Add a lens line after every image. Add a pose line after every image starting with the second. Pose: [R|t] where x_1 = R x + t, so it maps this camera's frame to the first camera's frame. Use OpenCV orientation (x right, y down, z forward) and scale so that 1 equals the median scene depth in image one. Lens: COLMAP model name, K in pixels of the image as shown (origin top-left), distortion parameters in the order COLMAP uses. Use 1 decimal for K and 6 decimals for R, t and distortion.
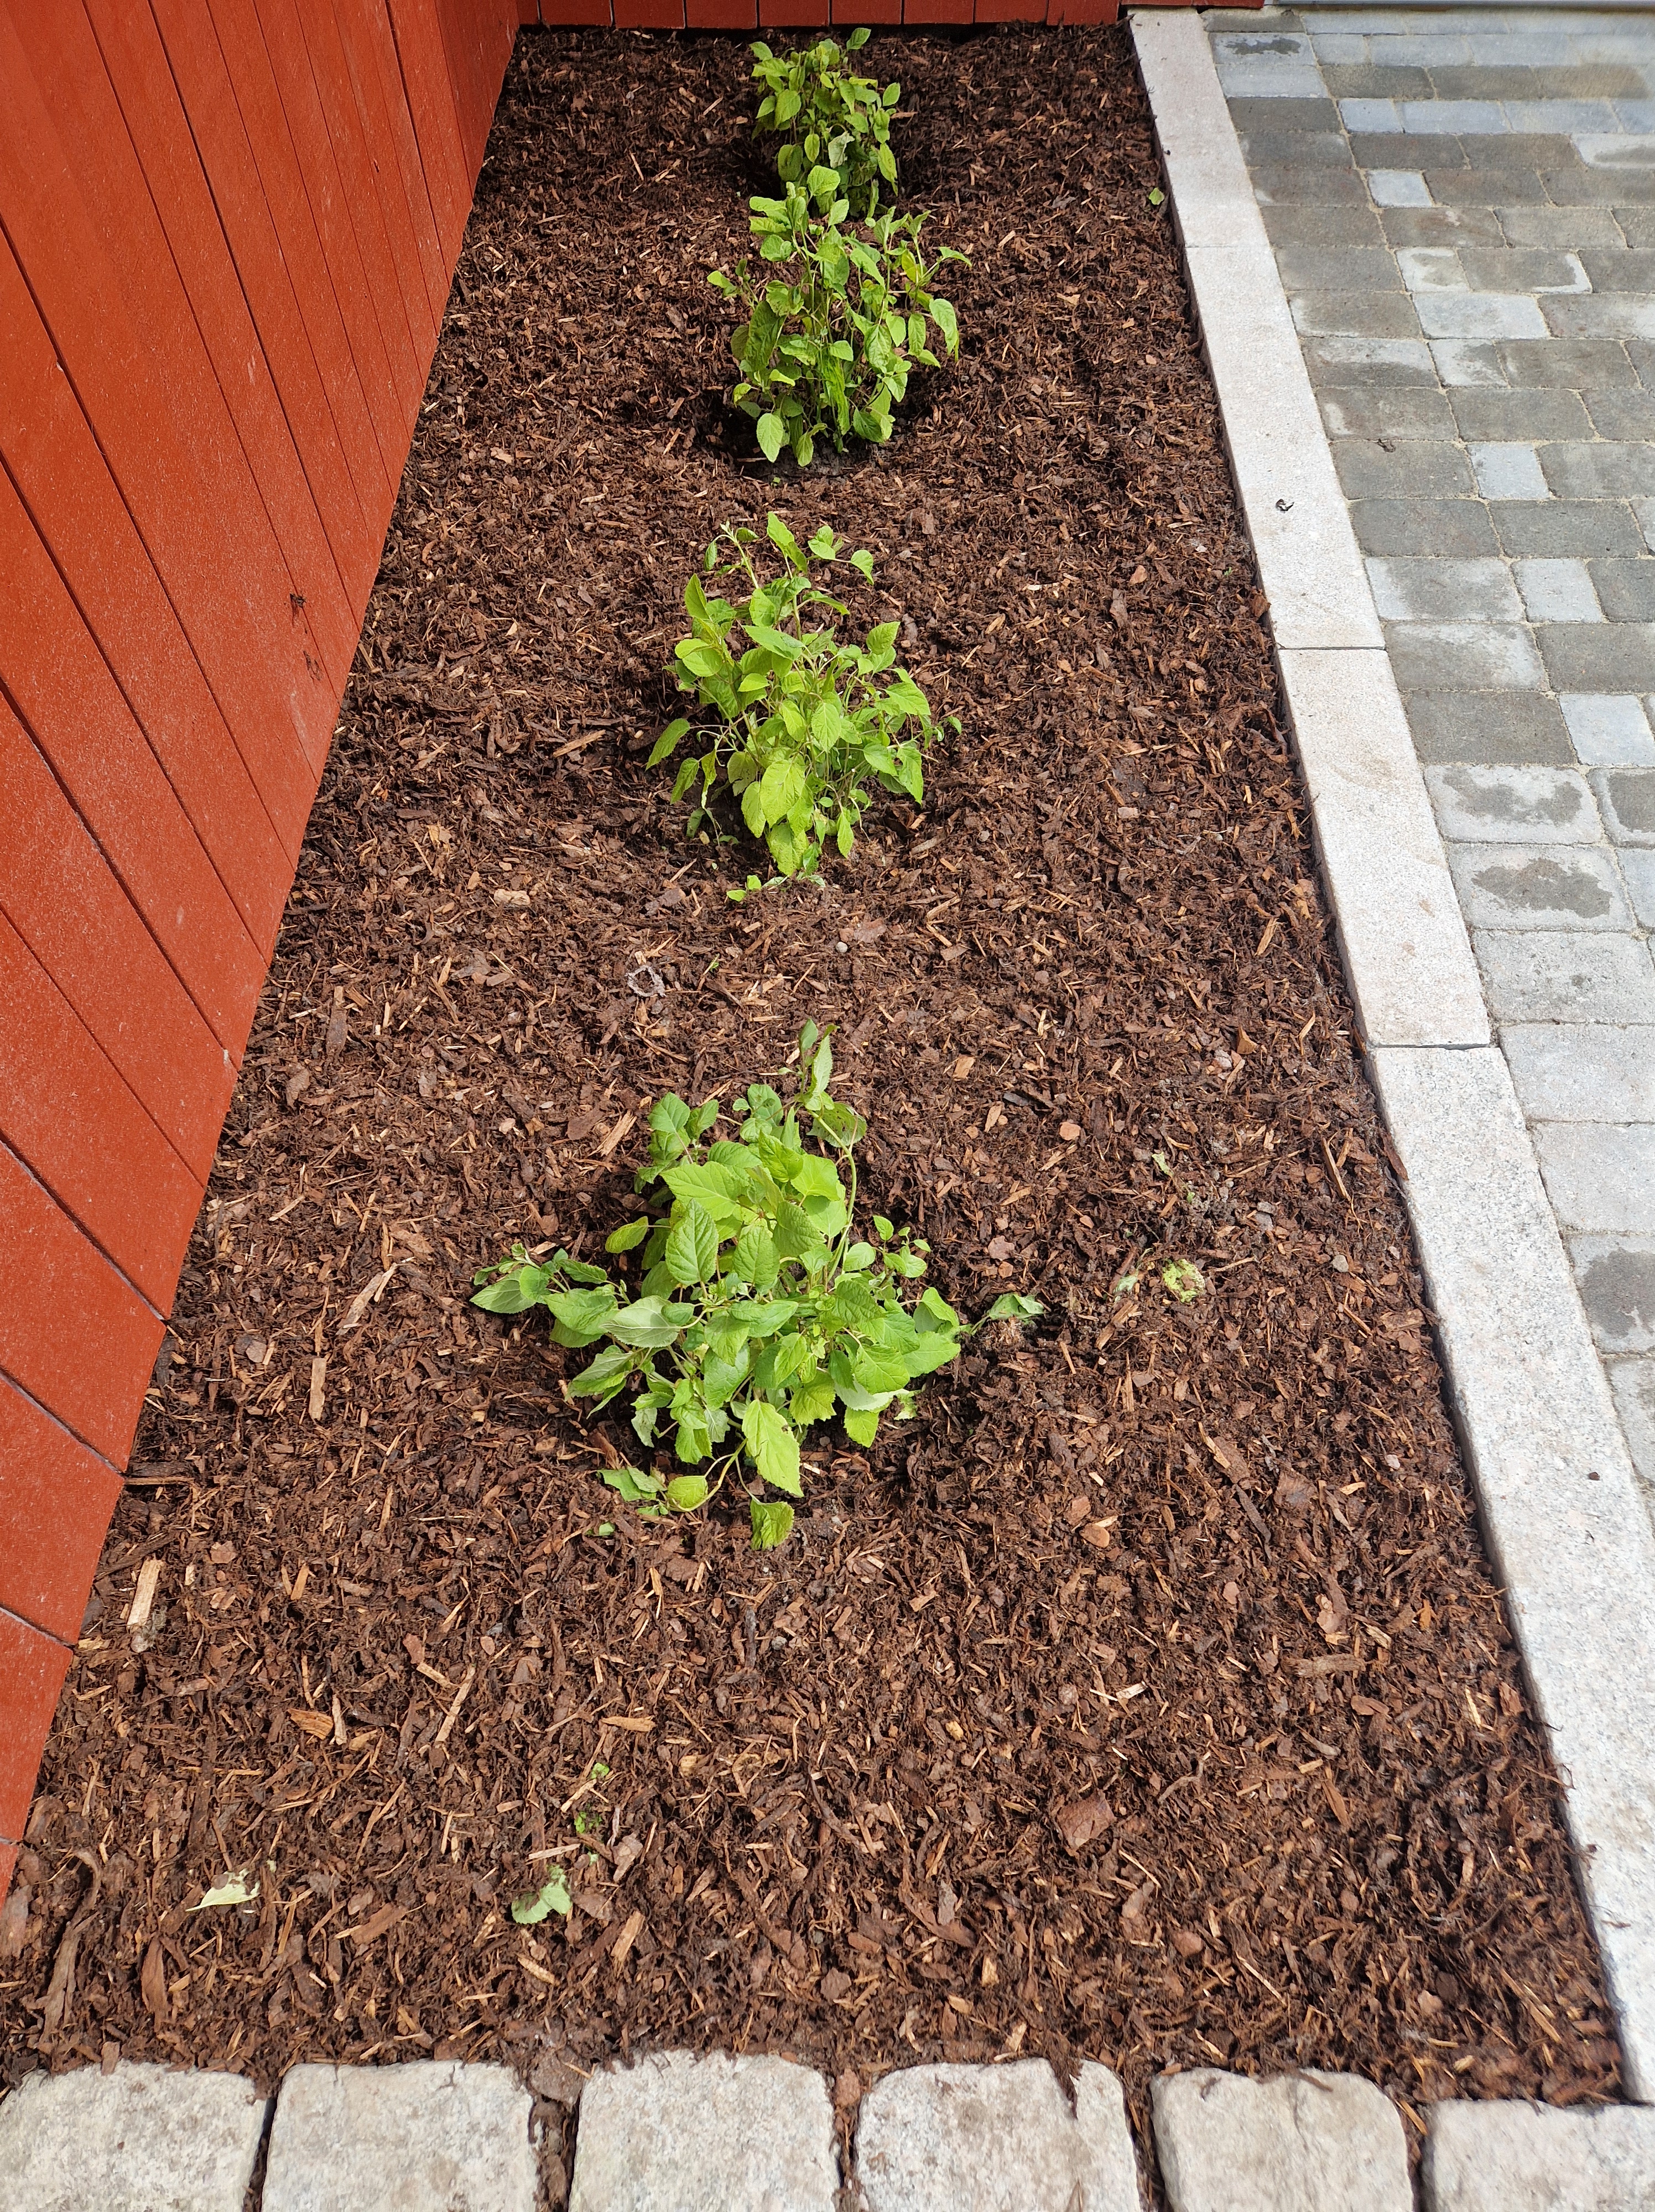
lens RADIAL K [[1491.5, 0, 825.2], [0, 1491.5, 1167.6], [0, 0, 1]] dist [0.080036, -0.065783]
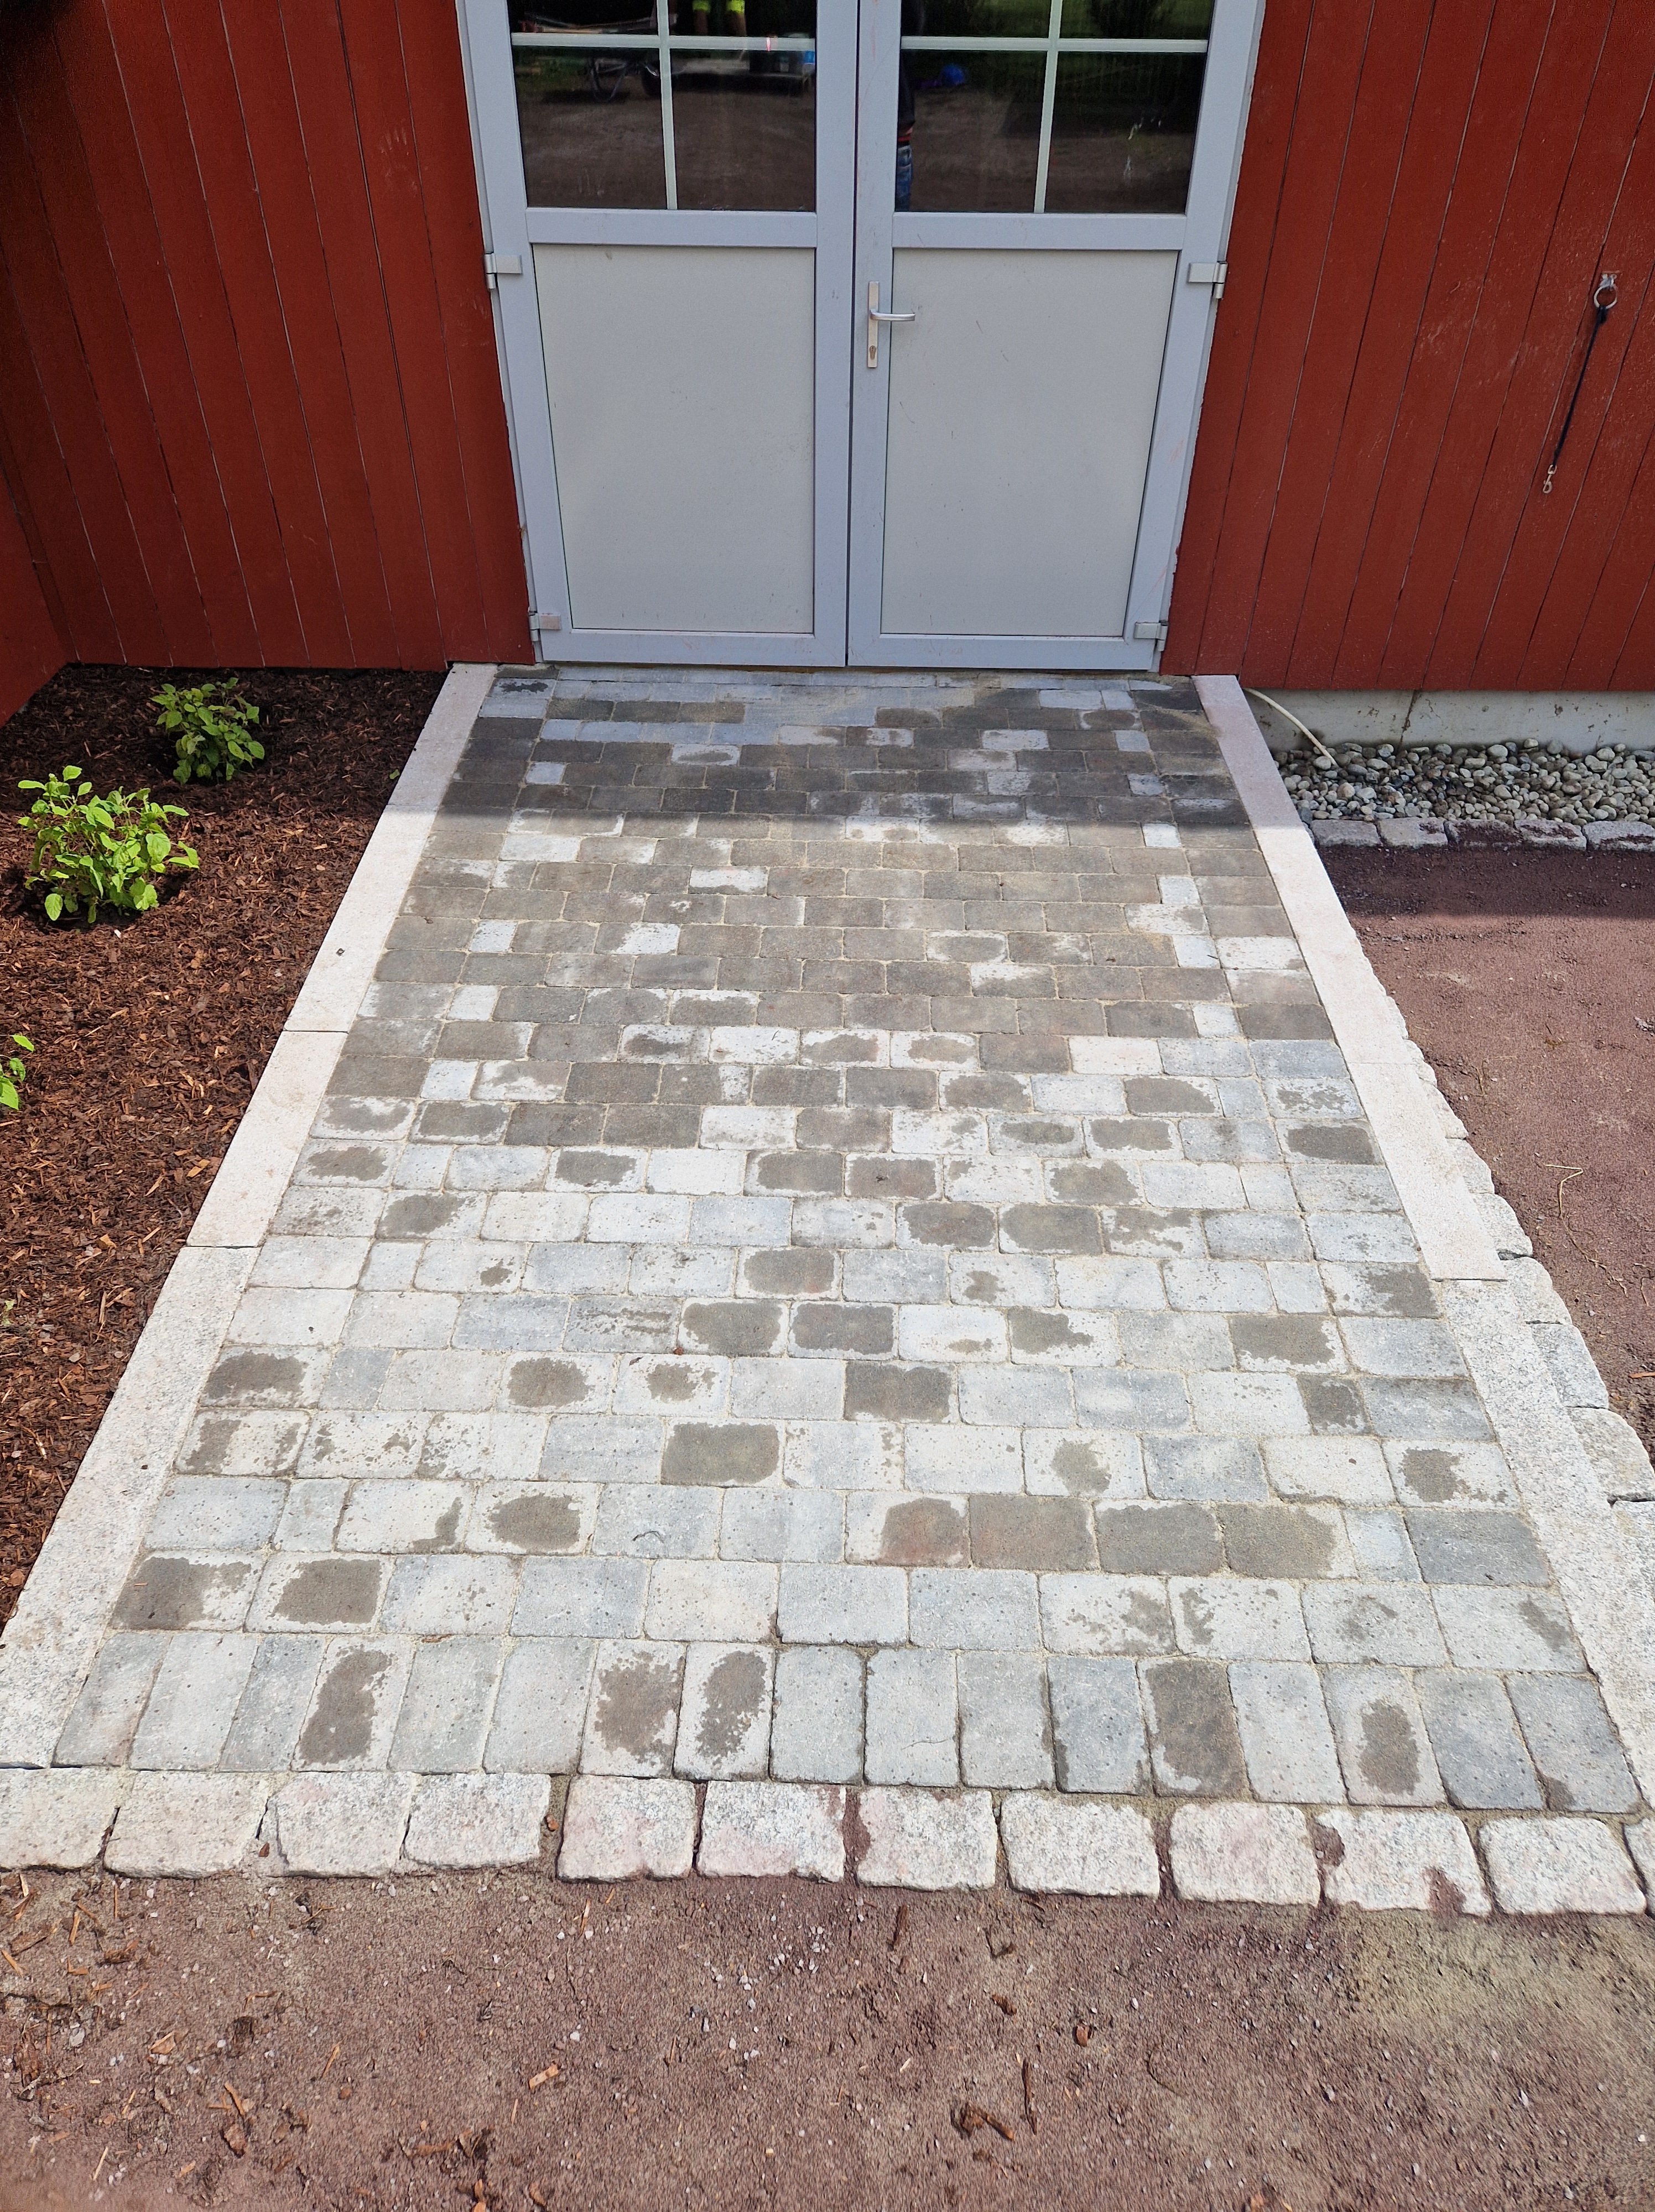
lens RADIAL K [[1494.7, 0, 831.1], [0, 1494.7, 1088.8], [0, 0, 1]] dist [0.084315, -0.068343]
pose [[0.999787, 0.019102, 0.007775, 1.183566], [-0.015898, 0.953989, -0.299421, 0.276917], [-0.013137, 0.299233, 0.954090, -0.770972]]
